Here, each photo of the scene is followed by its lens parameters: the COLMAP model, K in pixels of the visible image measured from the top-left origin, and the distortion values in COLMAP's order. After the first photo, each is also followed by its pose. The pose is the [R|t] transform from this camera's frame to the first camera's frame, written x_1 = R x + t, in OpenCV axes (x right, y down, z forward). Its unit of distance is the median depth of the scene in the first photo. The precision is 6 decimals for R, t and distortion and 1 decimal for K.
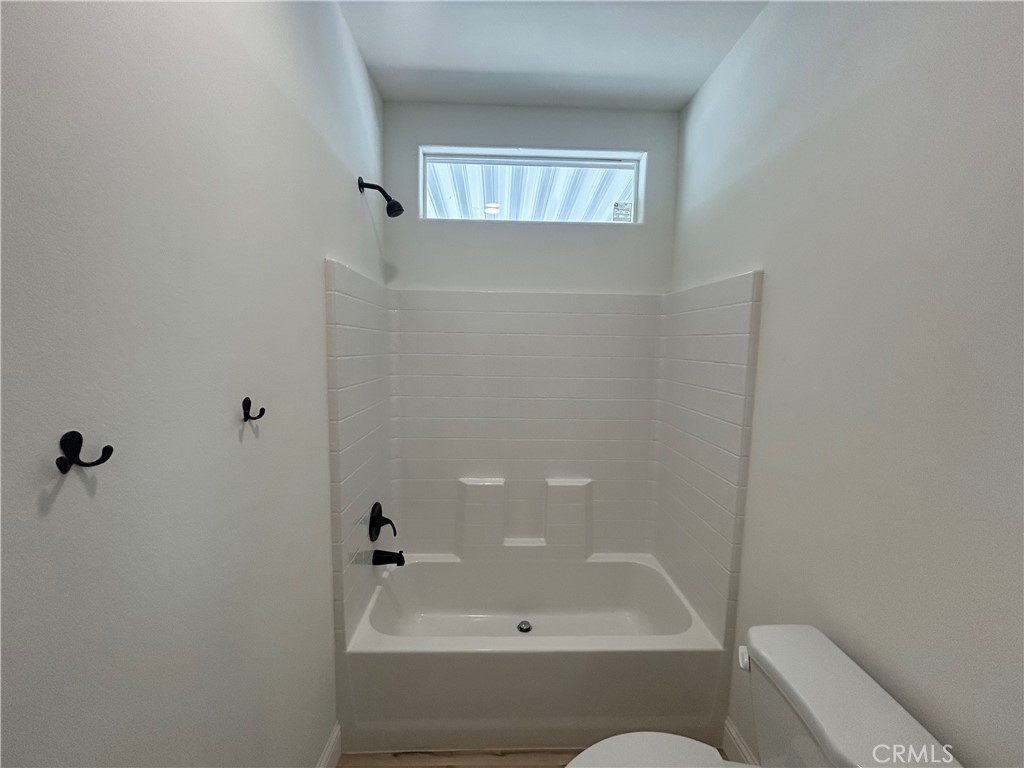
lens RADIAL K [[410.7, 0, 509.4], [0, 410.7, 390.0], [0, 0, 1]] dist [-0.000687, 0.000410]
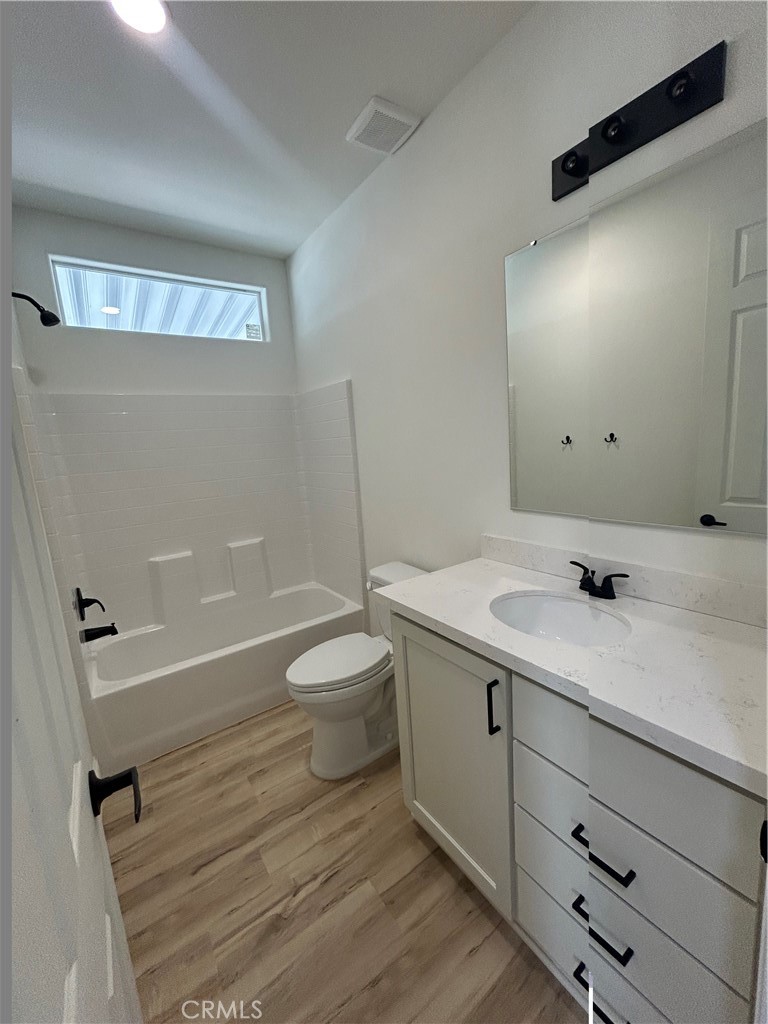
lens RADIAL K [[410.7, 0, 387.5], [0, 410.7, 509.3], [0, 0, 1]] dist [-0.000687, 0.000410]
pose [[0.829503, -0.160602, 0.534912, -0.166727], [0.139042, 0.986991, 0.080719, 0.081395], [-0.540917, 0.007419, 0.841043, -0.338633]]
